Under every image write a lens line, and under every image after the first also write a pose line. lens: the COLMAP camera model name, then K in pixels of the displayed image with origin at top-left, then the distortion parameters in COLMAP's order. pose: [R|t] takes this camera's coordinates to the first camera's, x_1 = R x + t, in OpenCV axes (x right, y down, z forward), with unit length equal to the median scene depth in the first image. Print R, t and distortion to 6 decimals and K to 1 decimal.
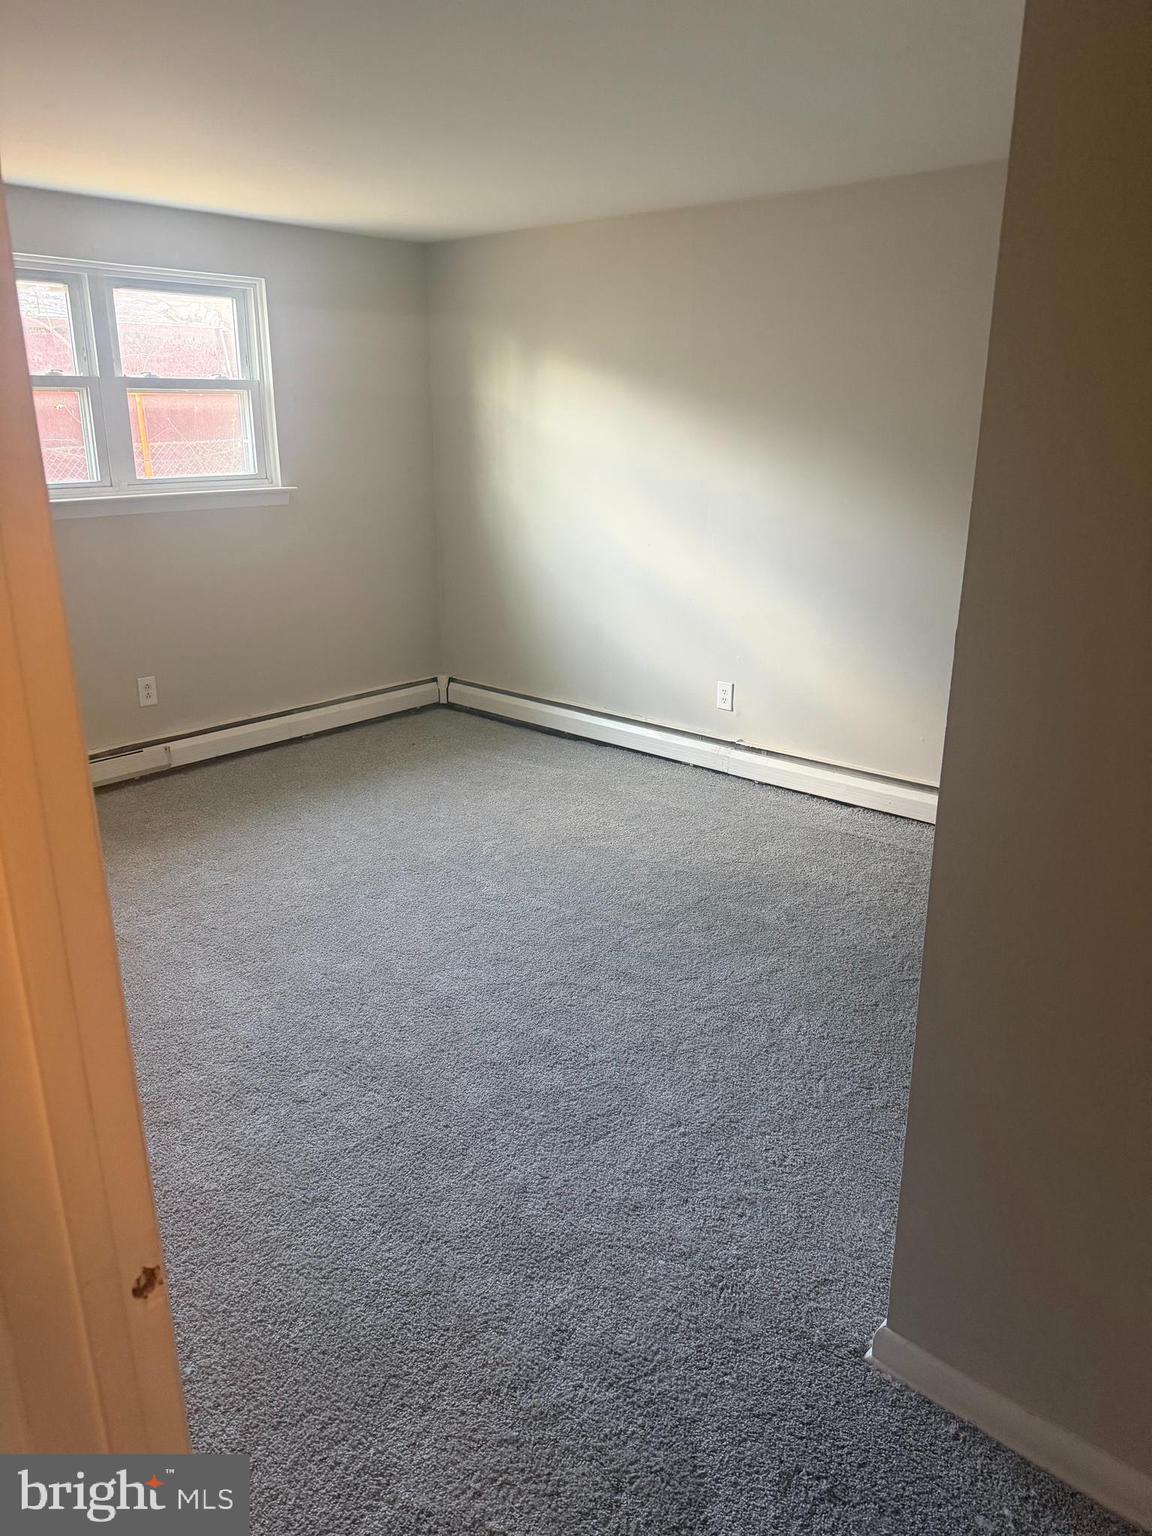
lens RADIAL K [[1085.9, 0, 576.0], [0, 1085.9, 768.0], [0, 0, 1]] dist [-0.002271, -0.000792]
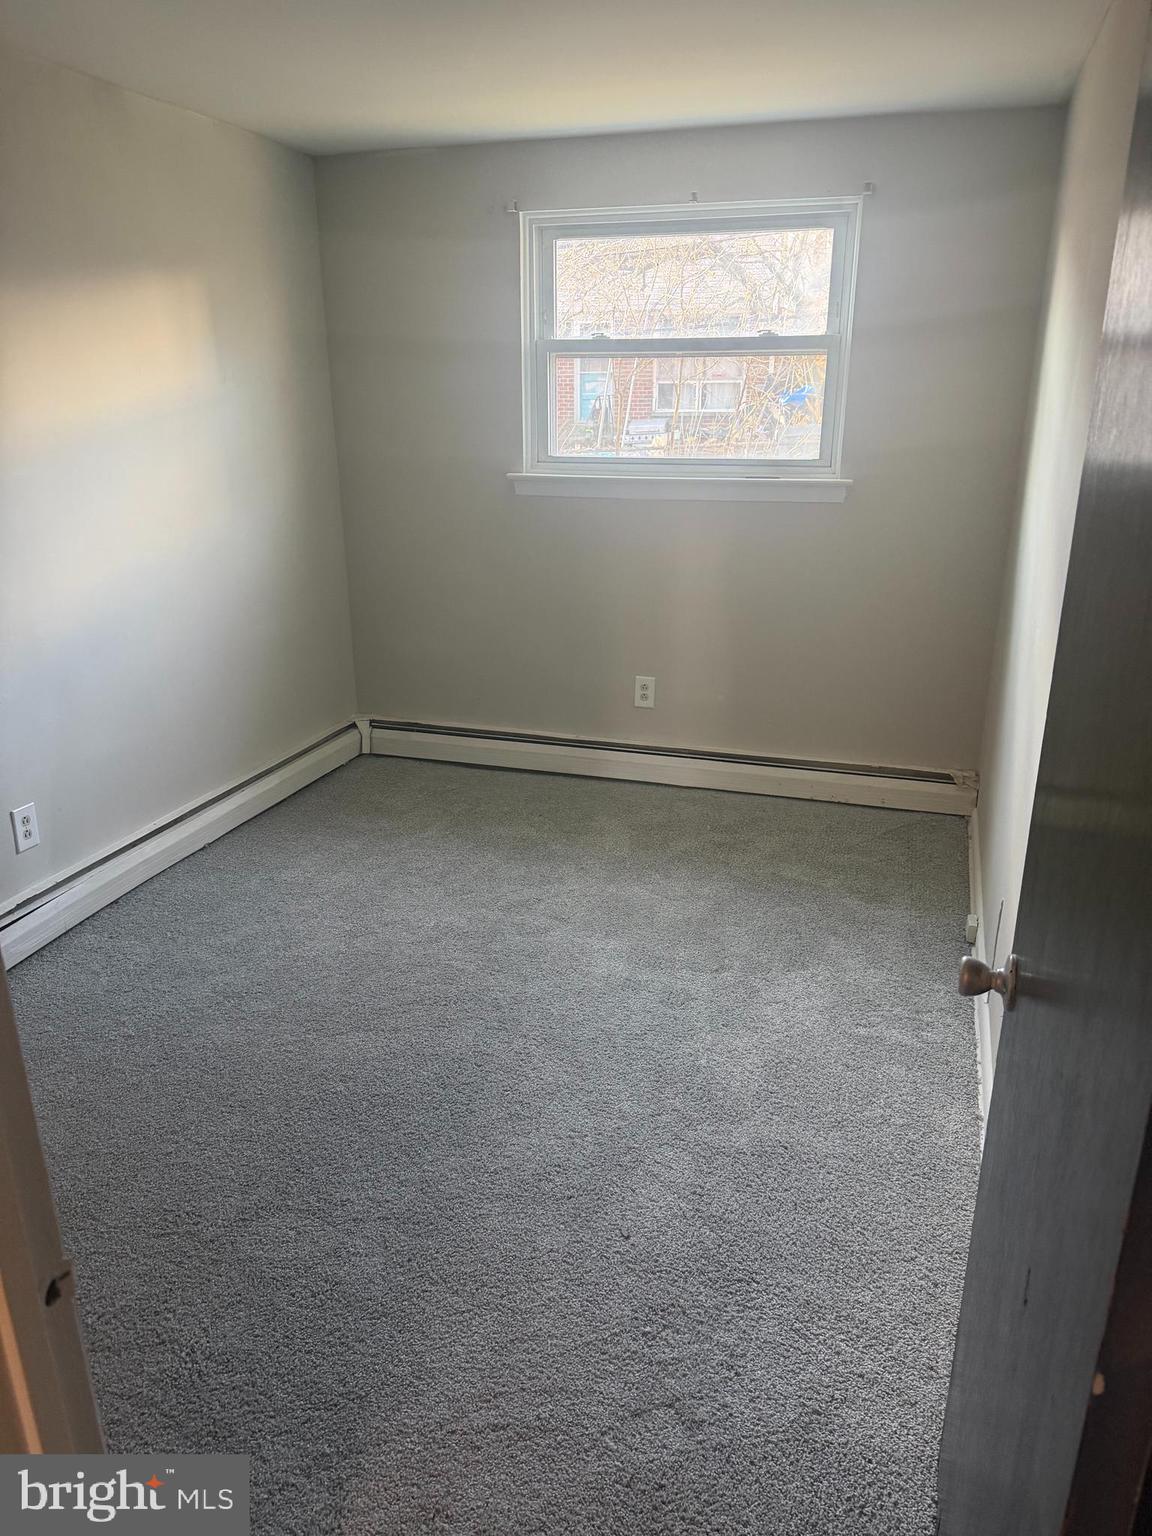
lens RADIAL K [[1085.9, 0, 576.0], [0, 1085.9, 768.0], [0, 0, 1]] dist [-0.002271, -0.000792]
pose [[0.403329, 0.303970, -0.863092, 0.381321], [-0.278617, 0.939223, 0.200583, -0.176748], [0.871607, 0.159571, 0.463507, 0.542910]]
